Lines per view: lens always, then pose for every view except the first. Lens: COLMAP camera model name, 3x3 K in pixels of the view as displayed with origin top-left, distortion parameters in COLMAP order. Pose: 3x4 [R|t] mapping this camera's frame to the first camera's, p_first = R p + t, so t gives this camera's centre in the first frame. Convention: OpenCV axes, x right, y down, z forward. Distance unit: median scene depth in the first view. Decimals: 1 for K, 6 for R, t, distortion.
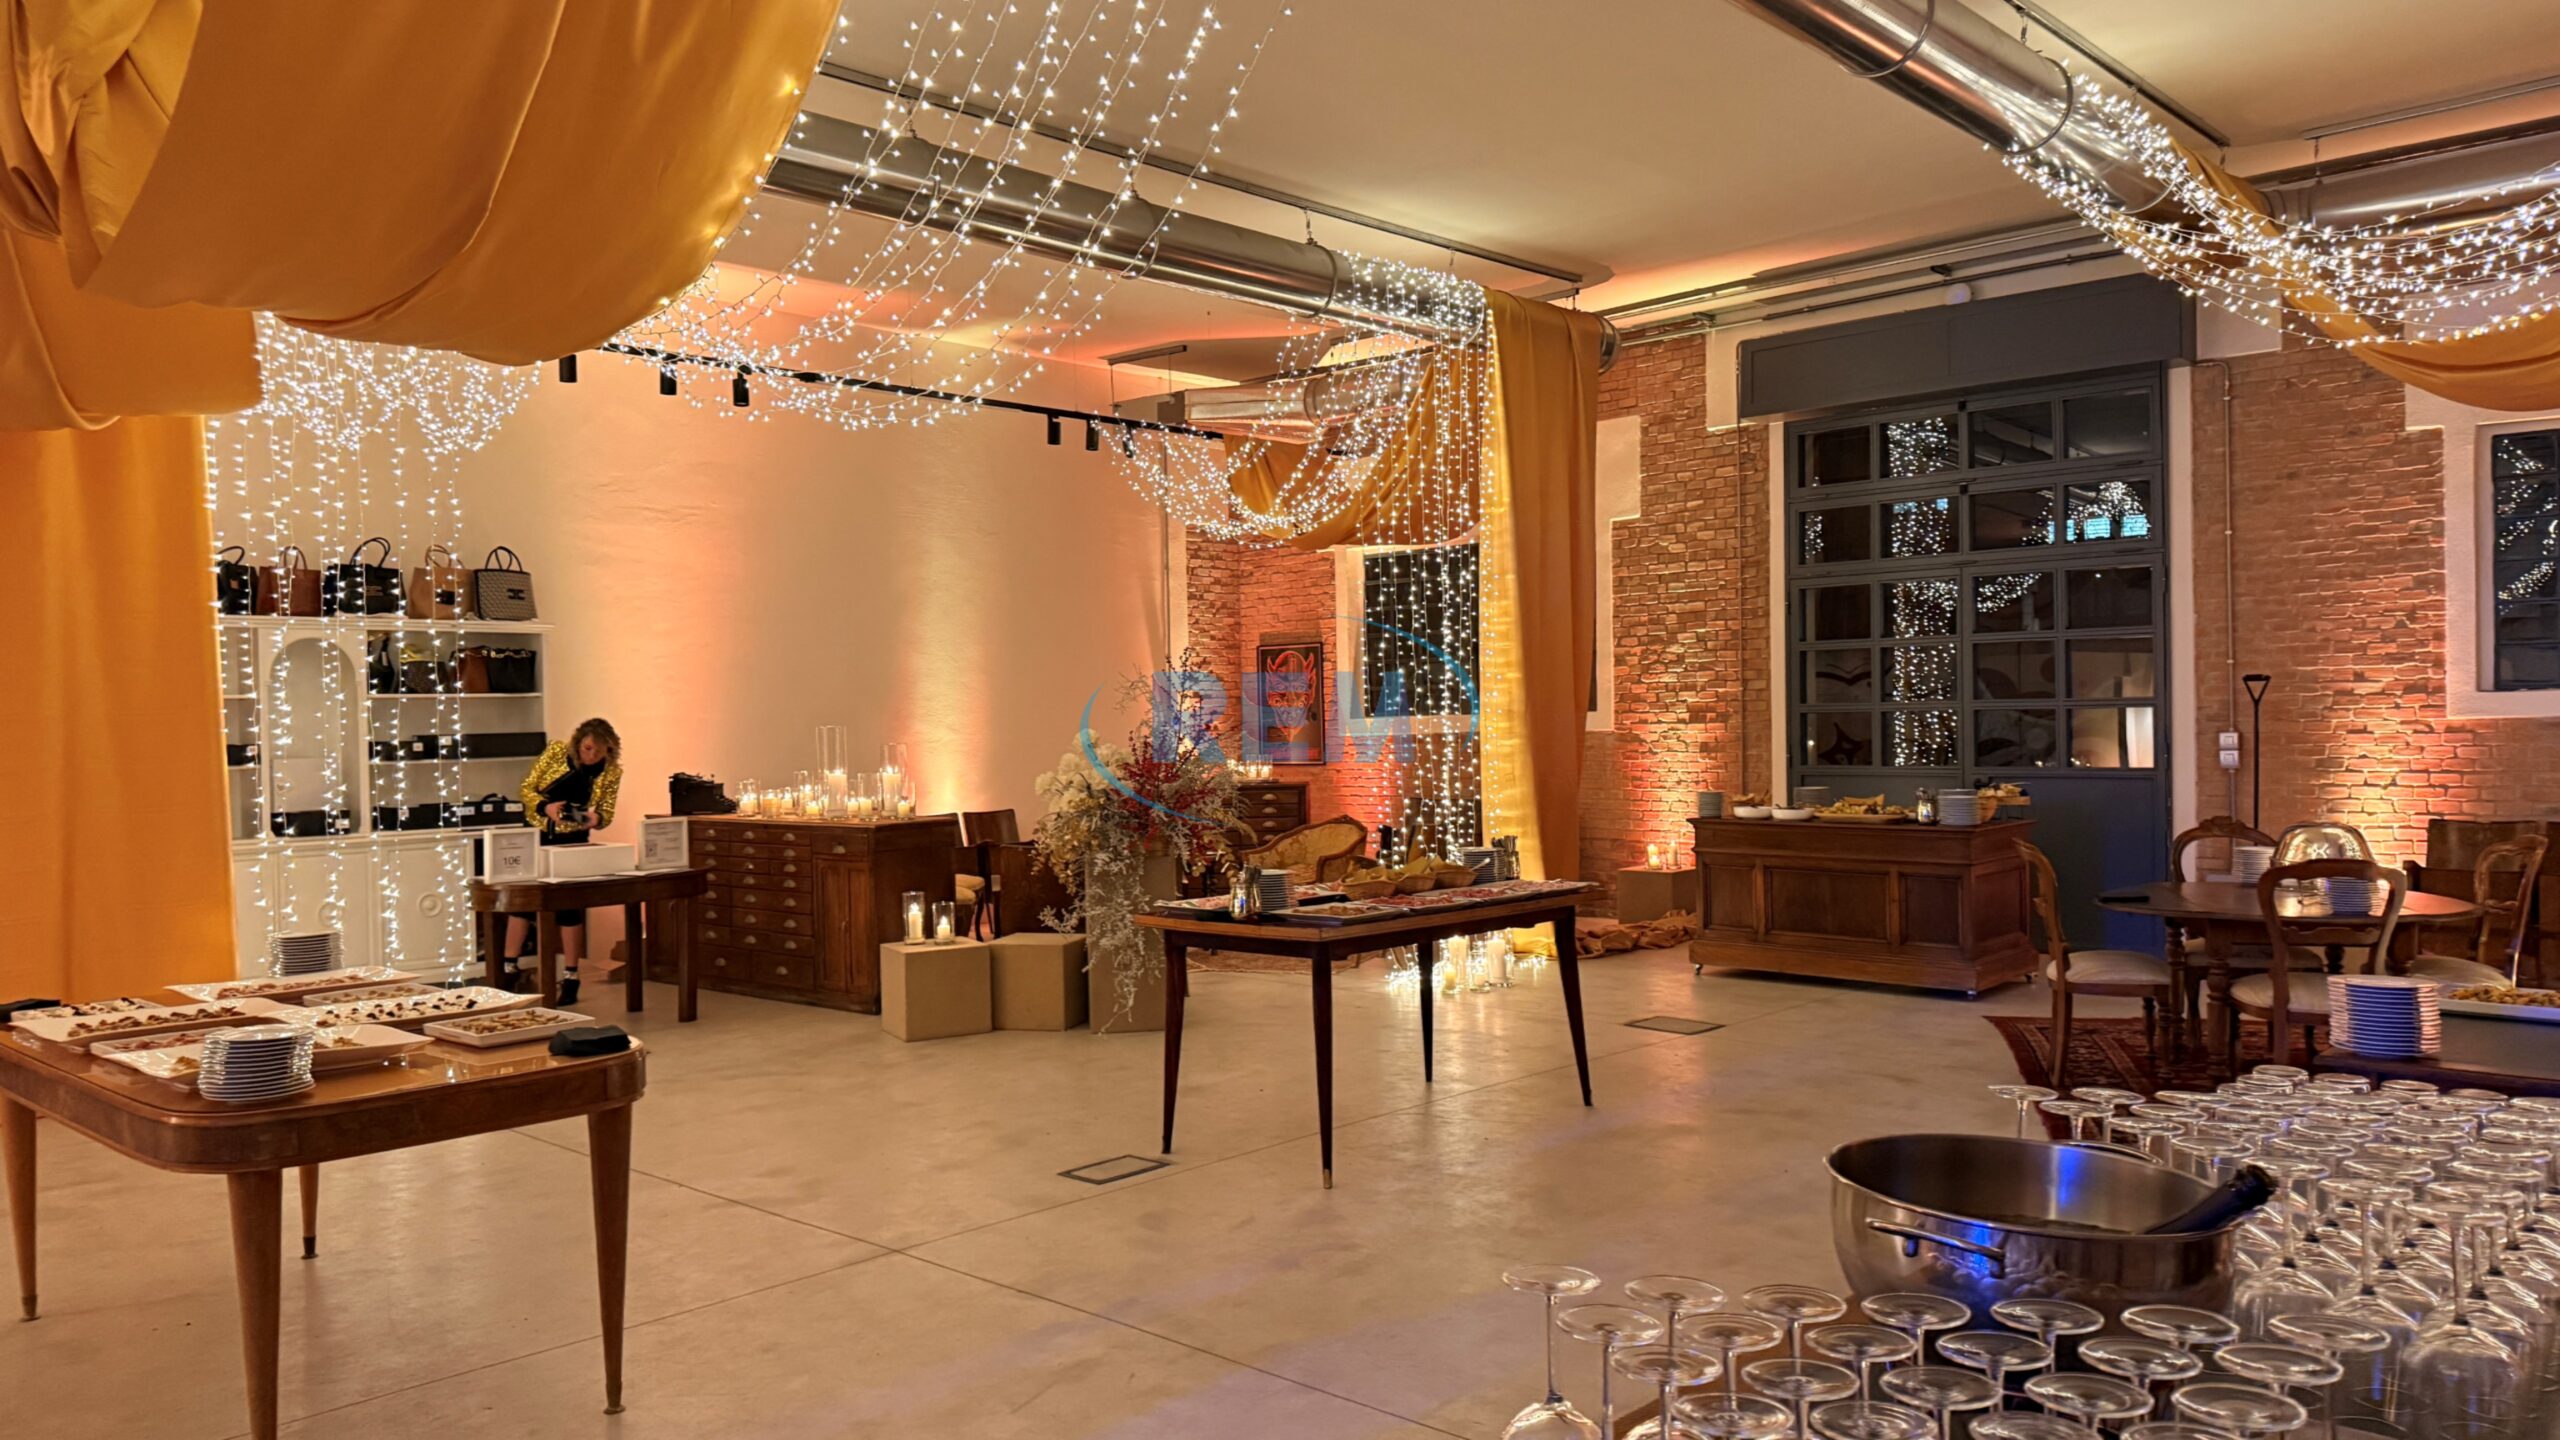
lens RADIAL K [[1841.6, 0, 1280.0], [0, 1841.6, 720.0], [0, 0, 1]] dist [0.107342, -0.161602]
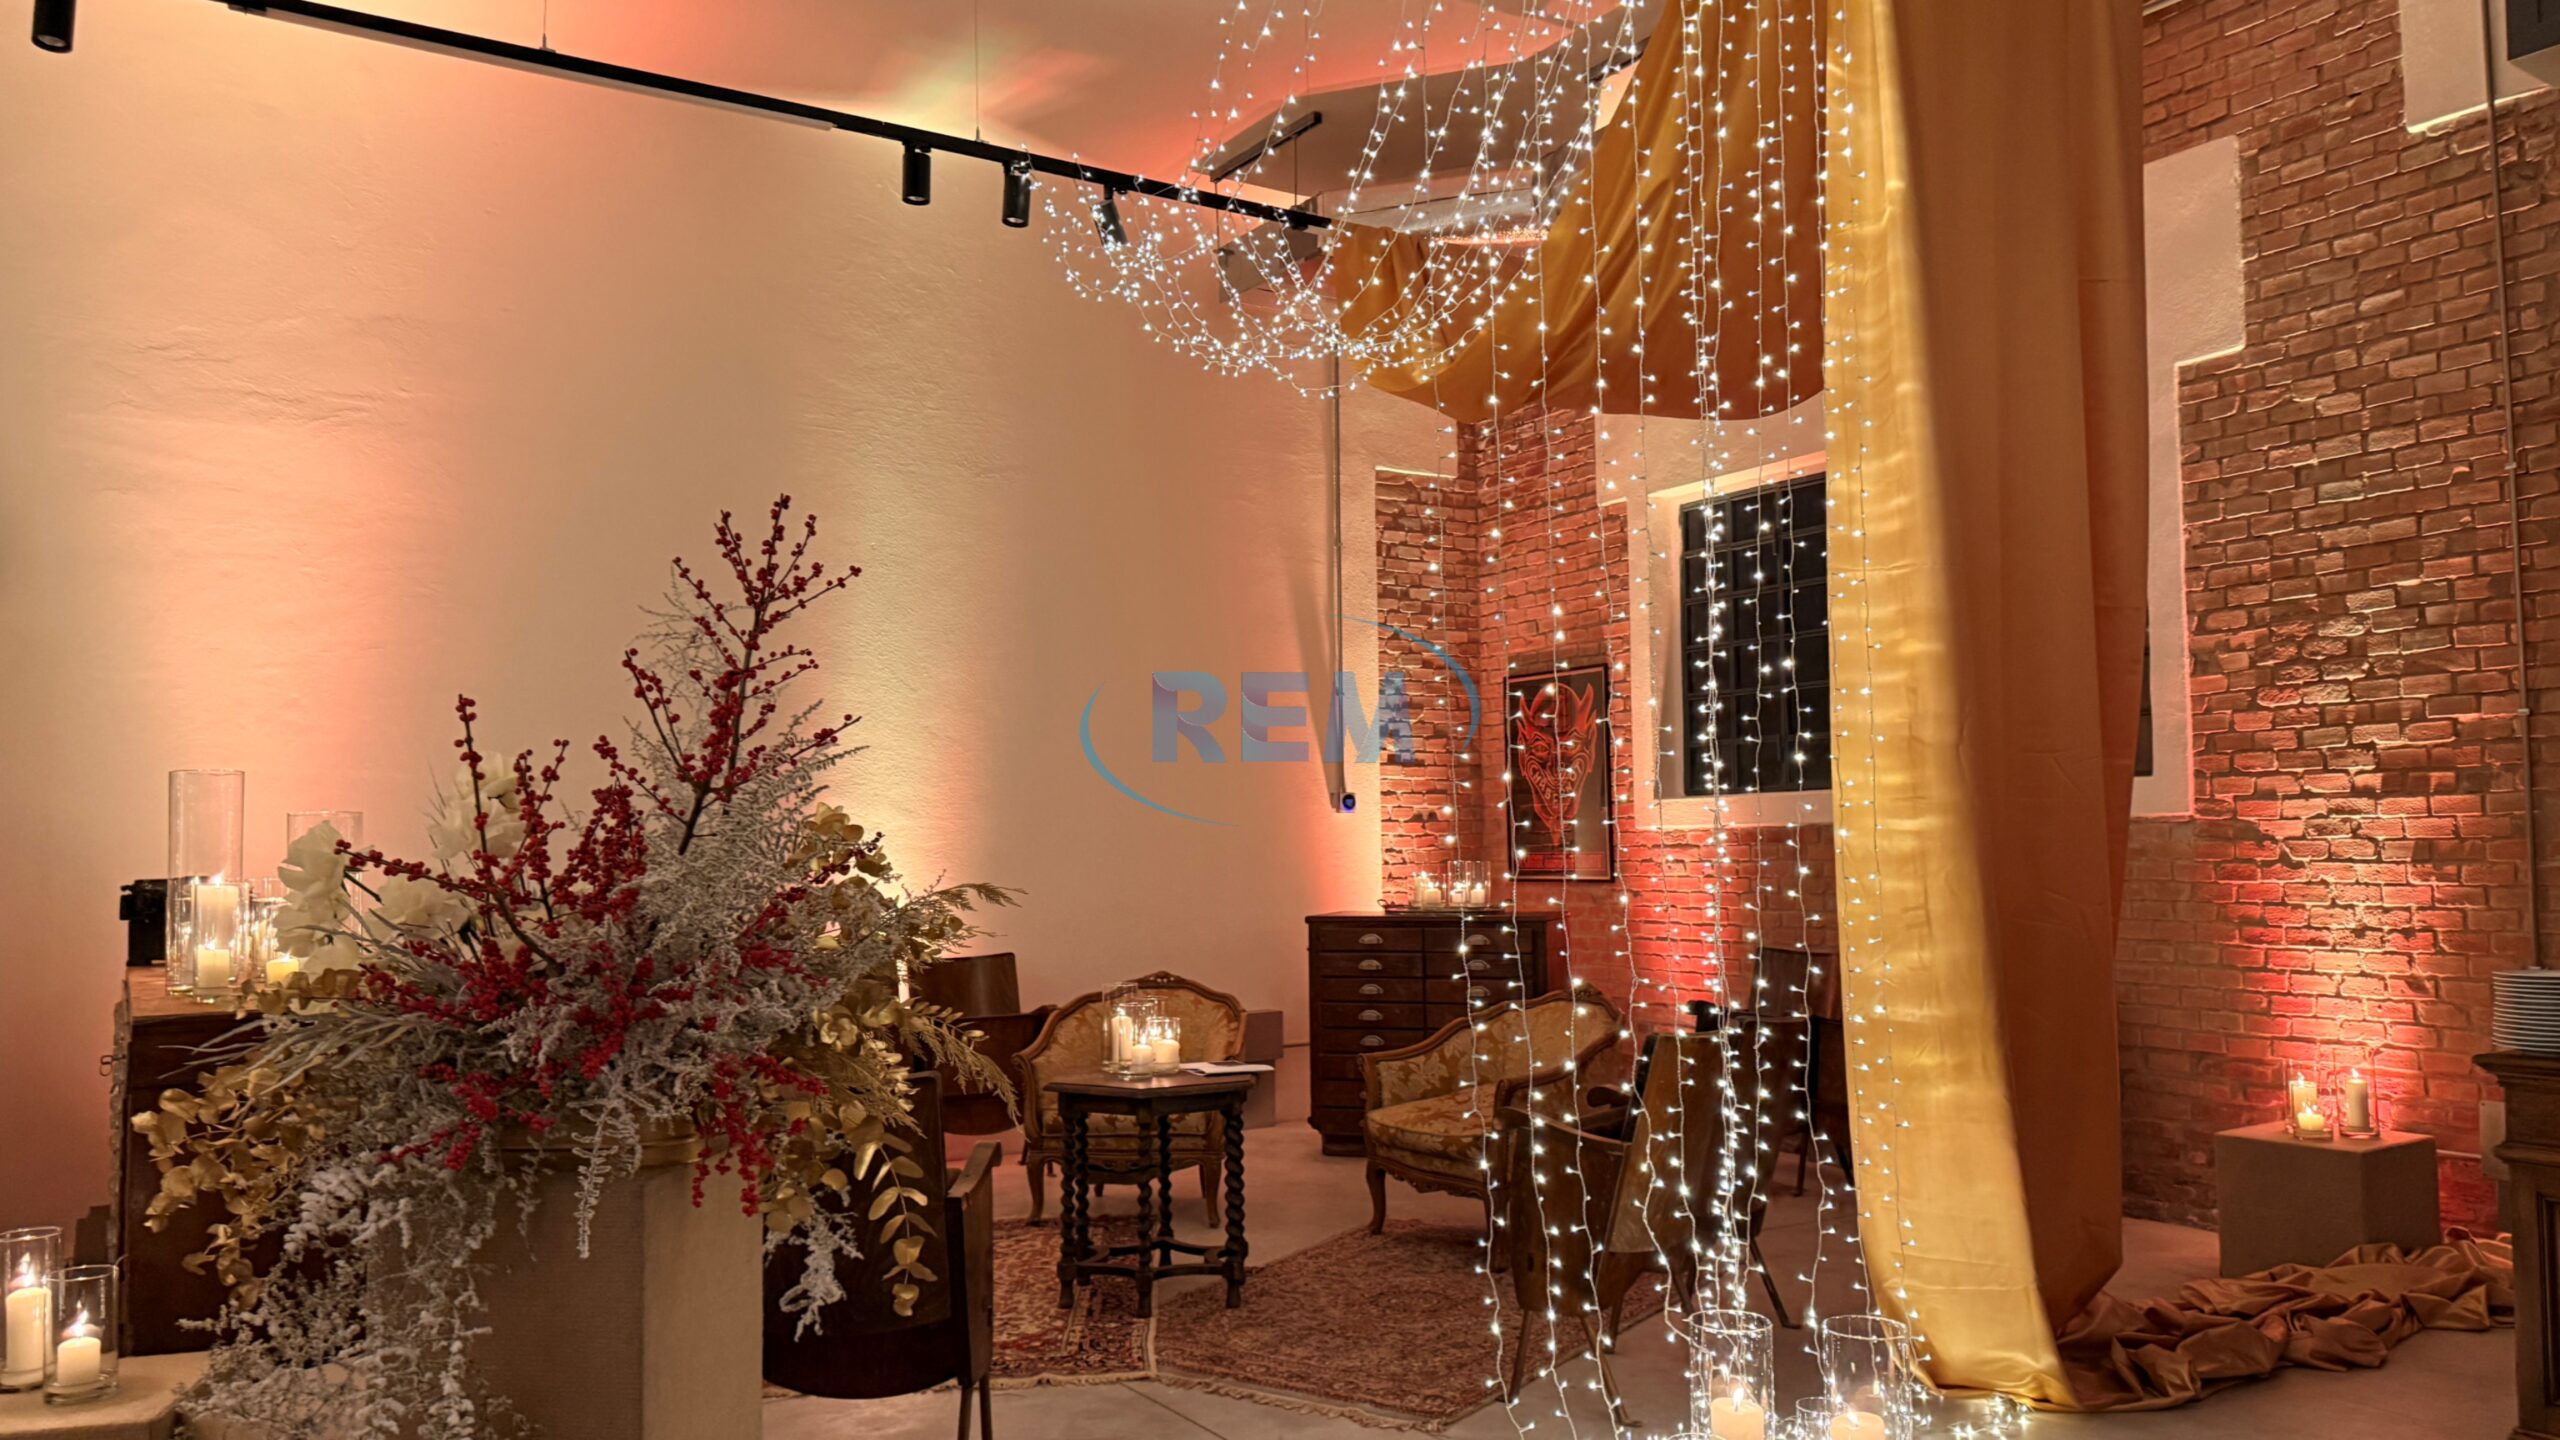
lens RADIAL K [[1841.6, 0, 1280.0], [0, 1841.6, 720.0], [0, 0, 1]] dist [0.107342, -0.161602]
pose [[0.967815, -0.009529, -0.251480, 0.079206], [-0.006599, 0.997978, -0.063211, 0.013222], [0.251574, 0.062837, 0.965796, 0.498131]]
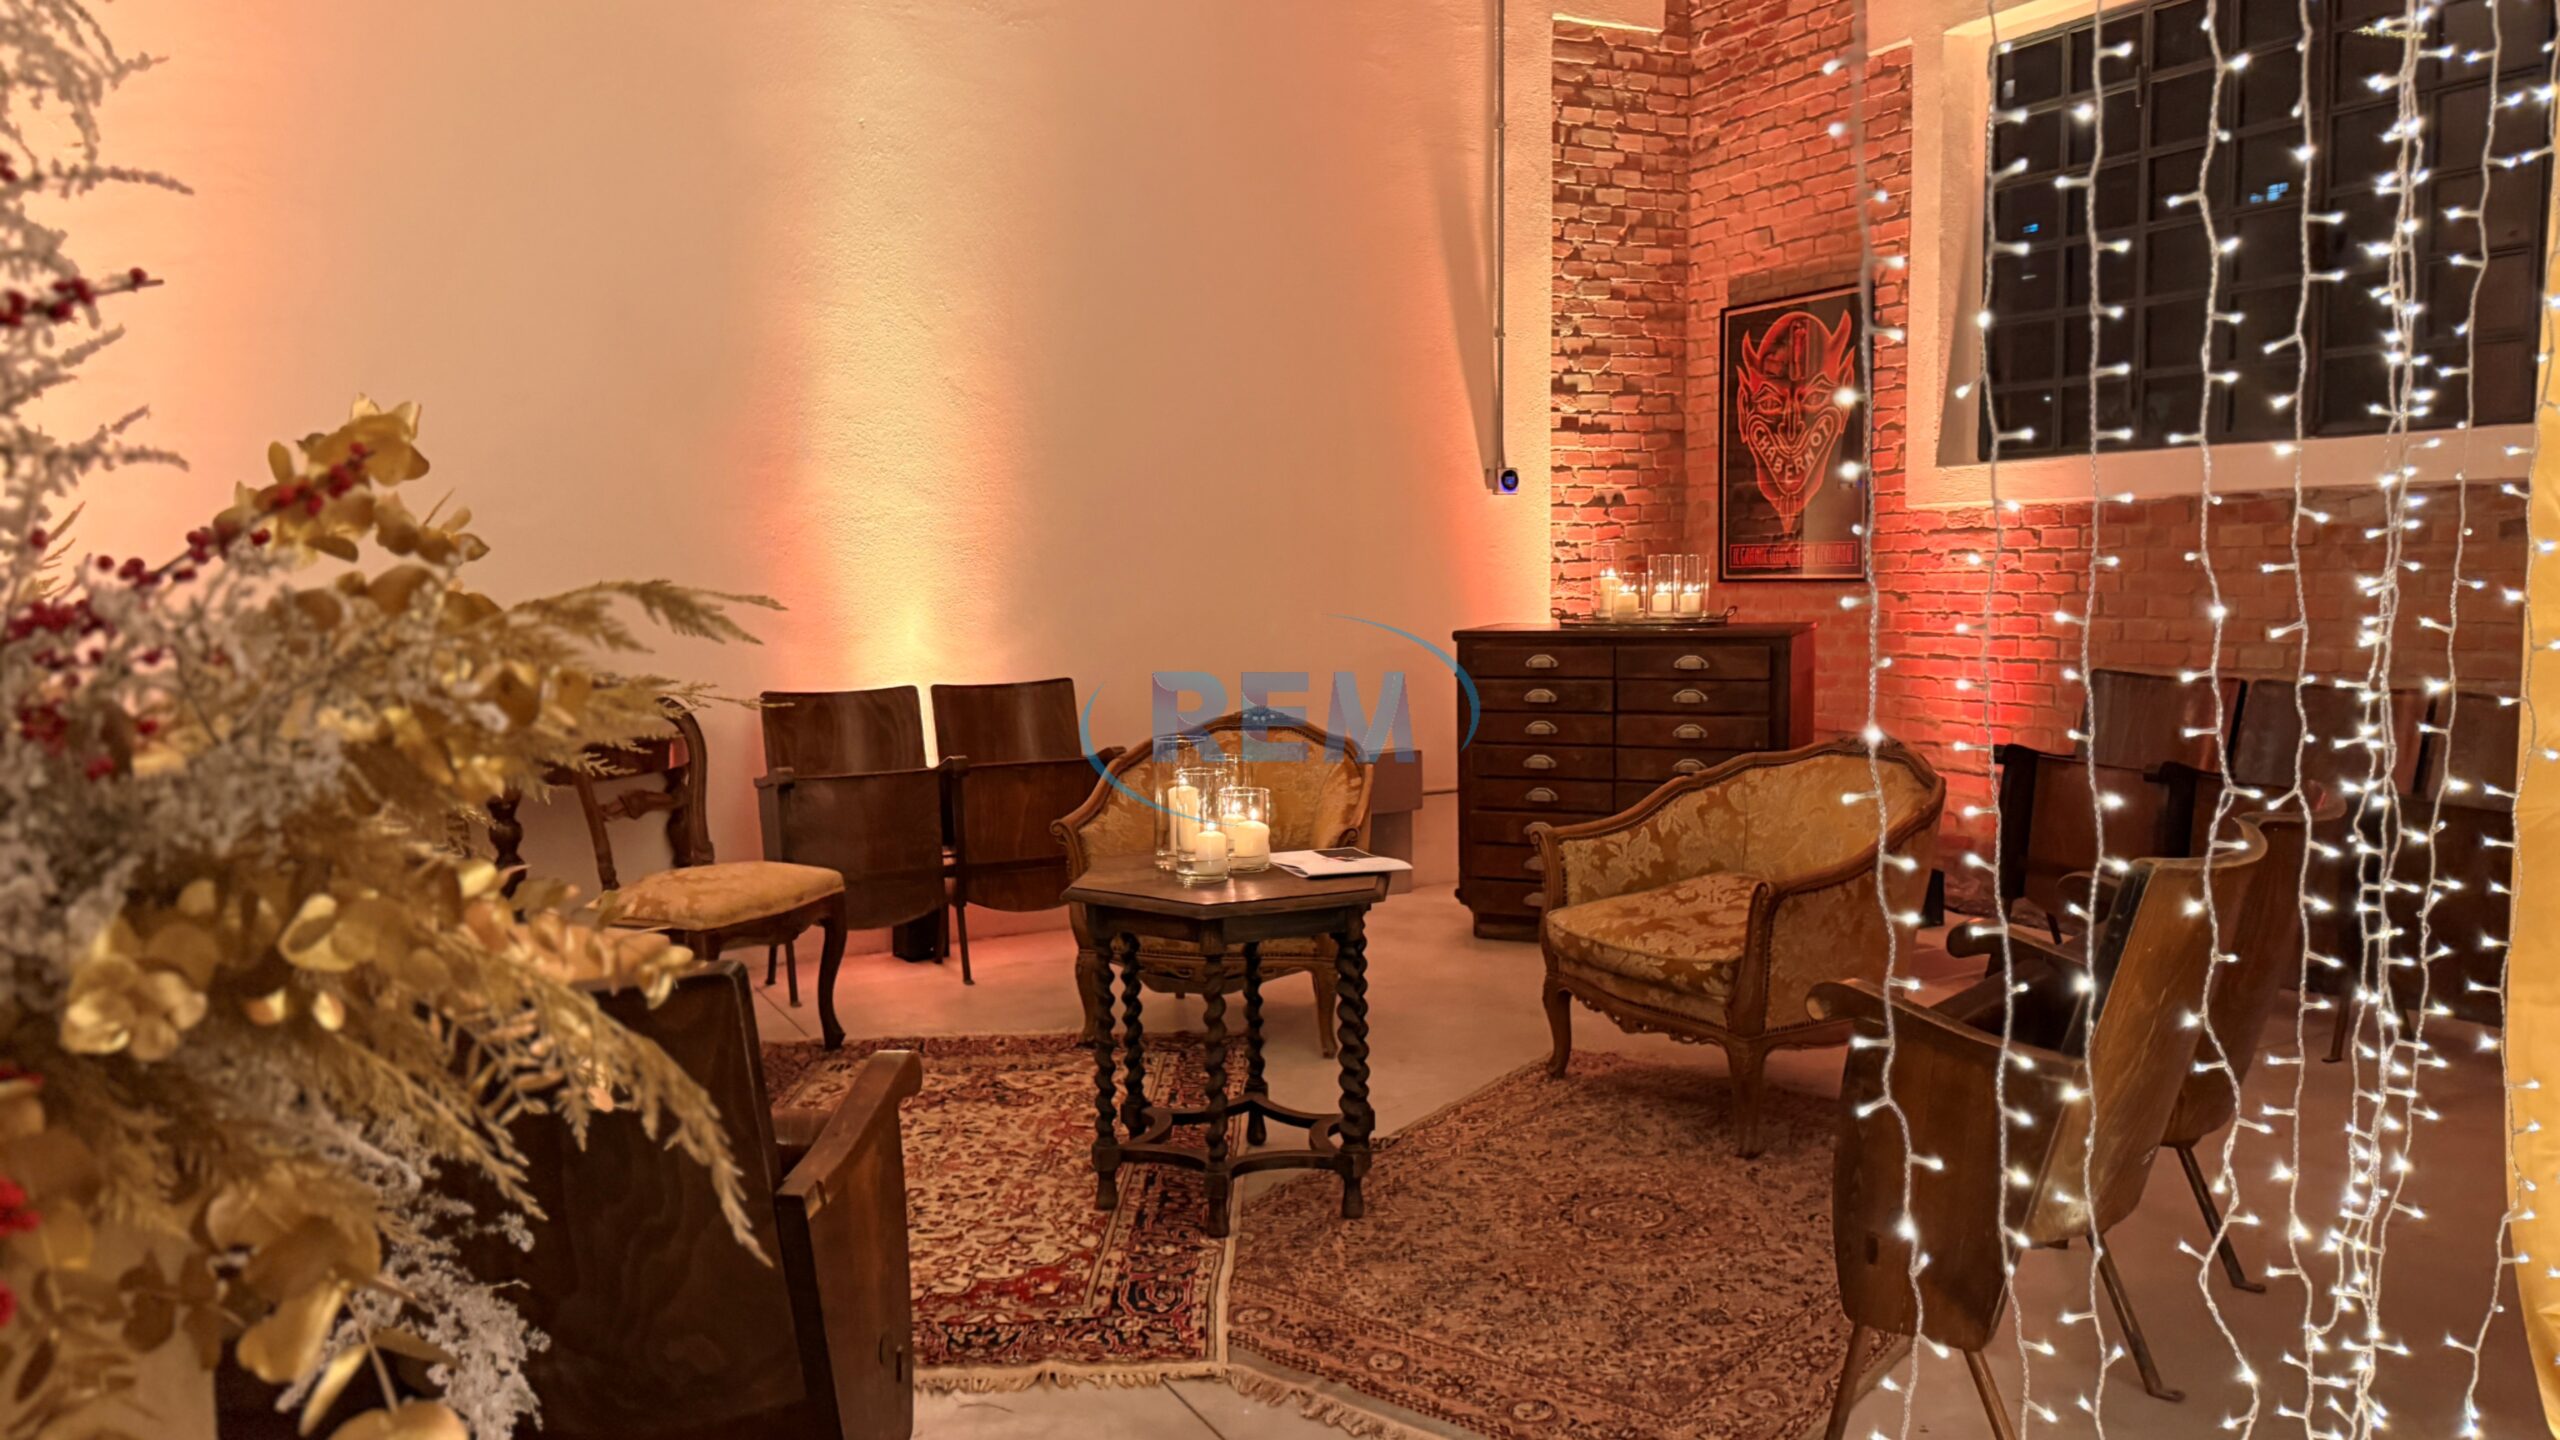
lens RADIAL K [[1844.7, 0, 1280.0], [0, 1844.7, 720.0], [0, 0, 1]] dist [0.212332, -0.422490]
pose [[0.947001, 0.031370, -0.319695, 0.041039], [-0.000625, 0.995398, 0.095823, 0.017348], [0.321229, -0.090545, 0.942663, 0.641454]]
